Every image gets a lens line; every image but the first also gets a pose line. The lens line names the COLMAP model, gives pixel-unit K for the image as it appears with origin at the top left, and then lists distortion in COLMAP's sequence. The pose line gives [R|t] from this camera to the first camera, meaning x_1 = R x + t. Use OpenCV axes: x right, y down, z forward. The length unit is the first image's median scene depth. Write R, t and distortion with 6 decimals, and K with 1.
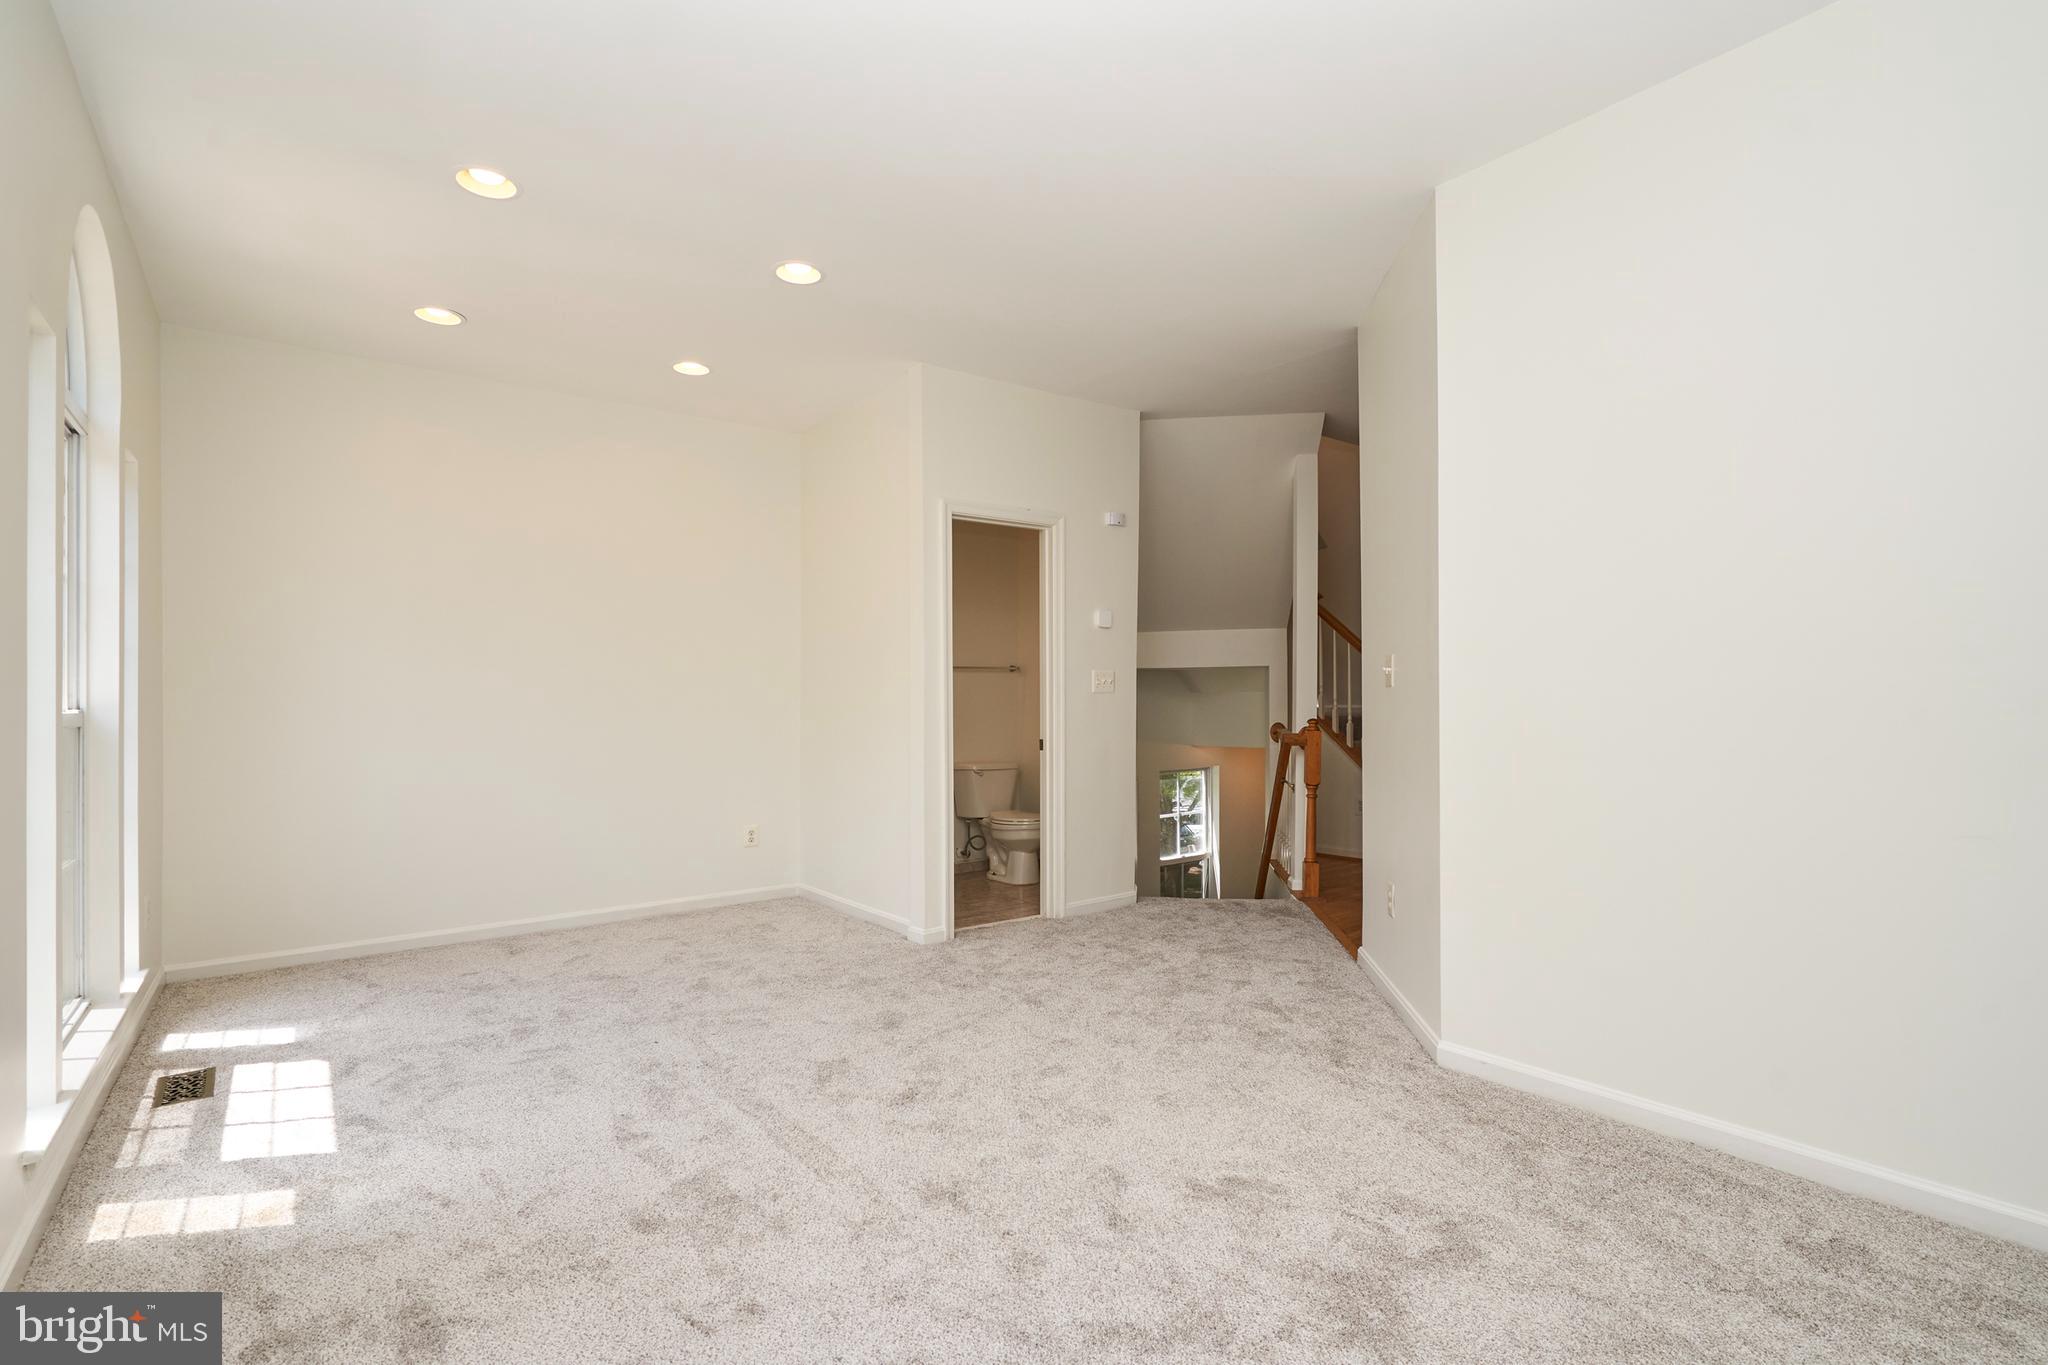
lens RADIAL K [[957.2, 0, 1016.5], [0, 957.2, 694.7], [0, 0, 1]] dist [-0.002070, 0.000821]
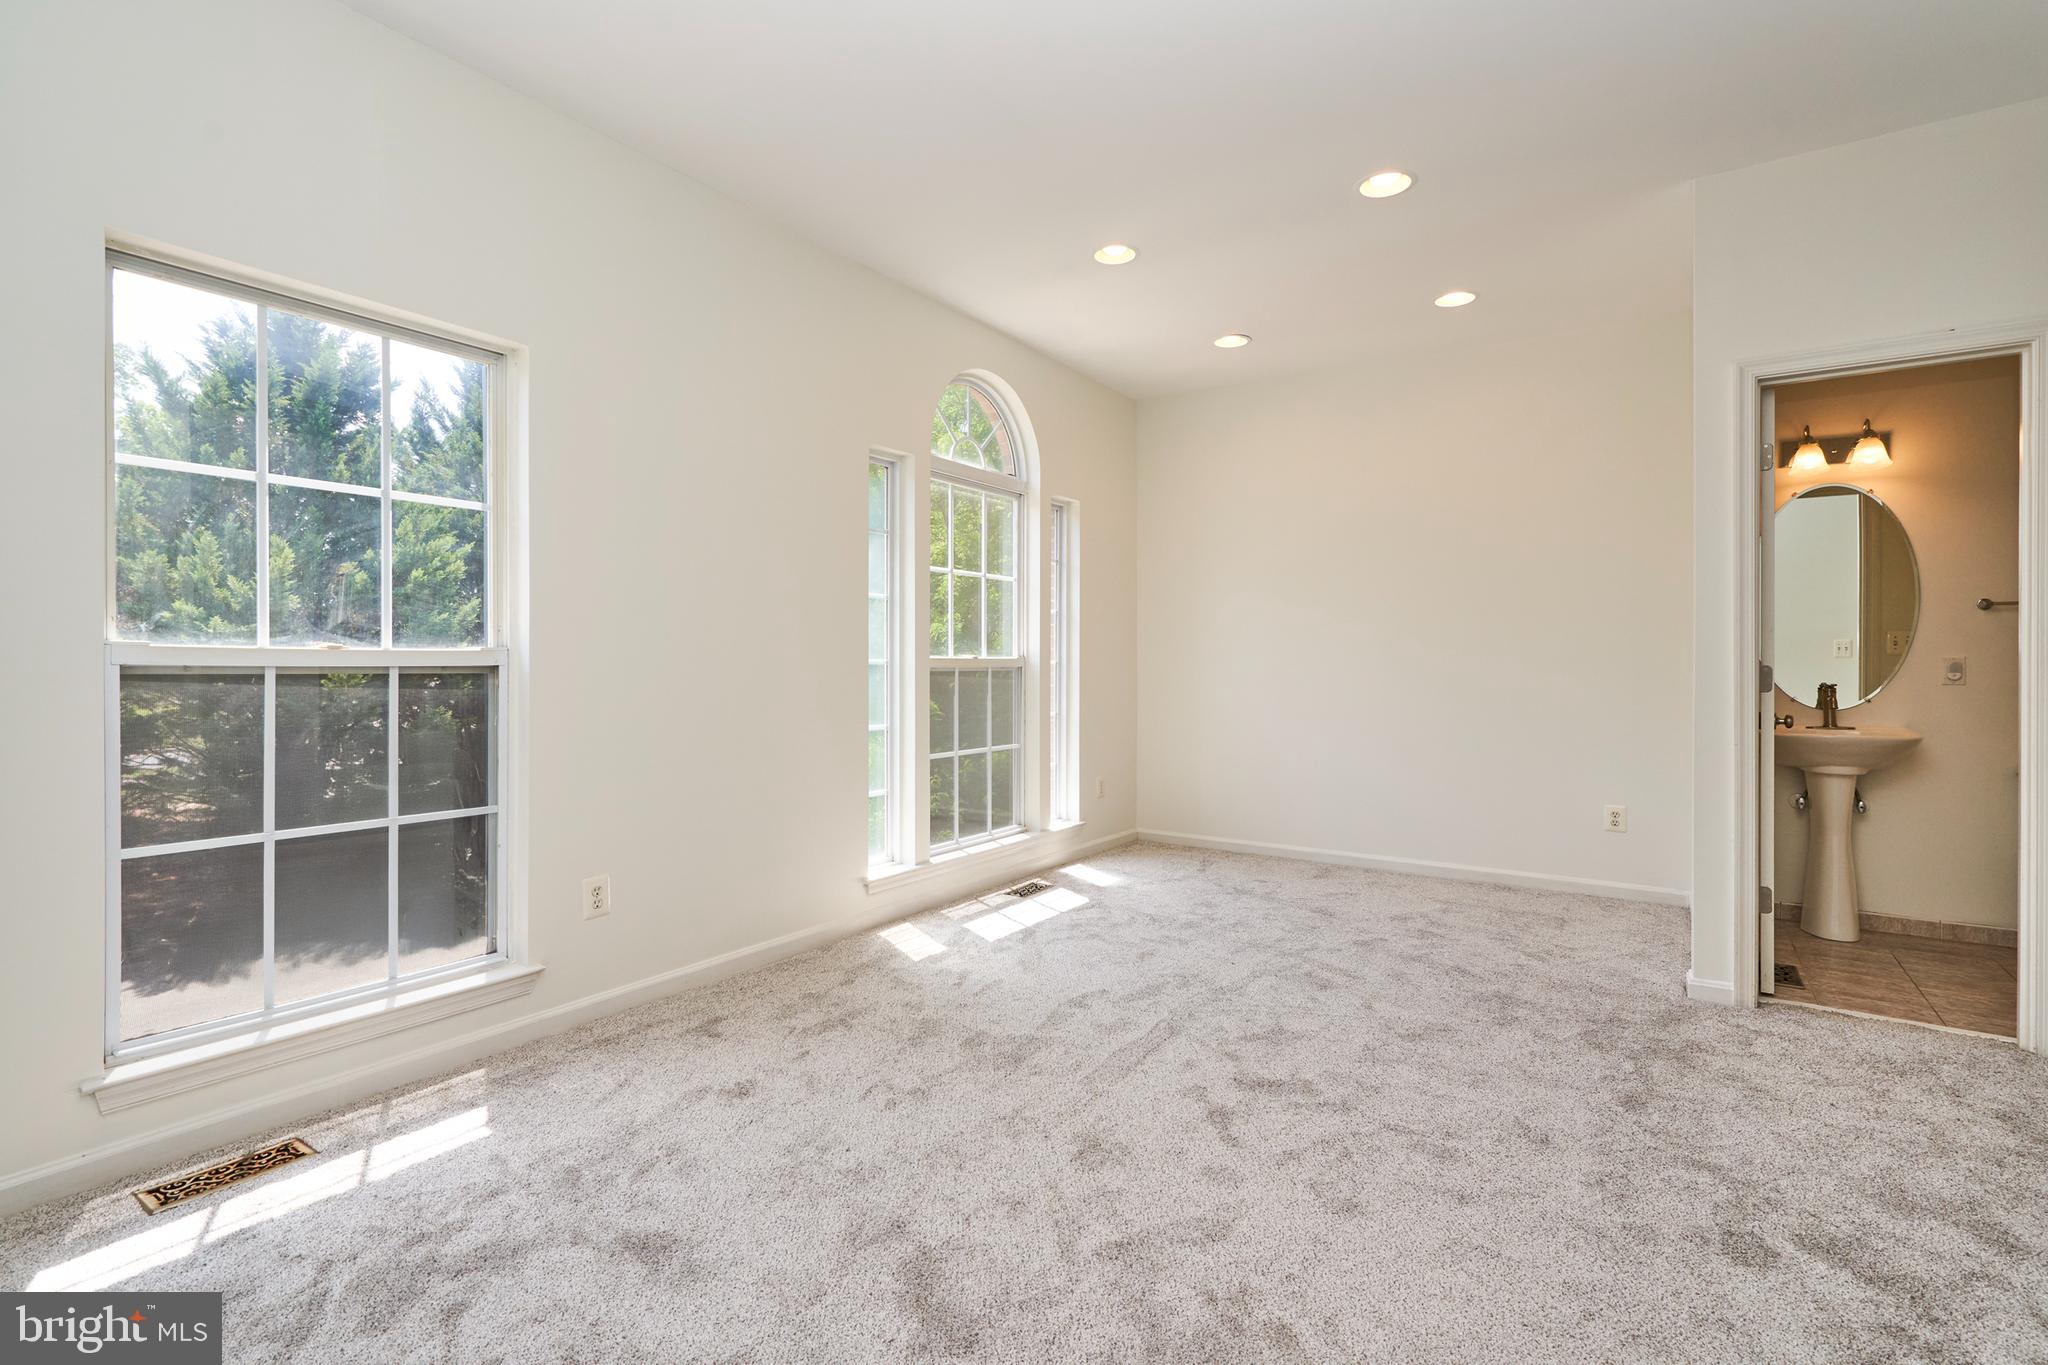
lens RADIAL K [[957.2, 0, 1016.1], [0, 957.2, 666.2], [0, 0, 1]] dist [-0.002070, 0.000821]
pose [[0.304551, 0.014455, -0.952386, 0.644578], [0.003765, 0.999859, 0.016379, -0.000081], [0.952489, -0.008574, 0.304454, 0.461837]]
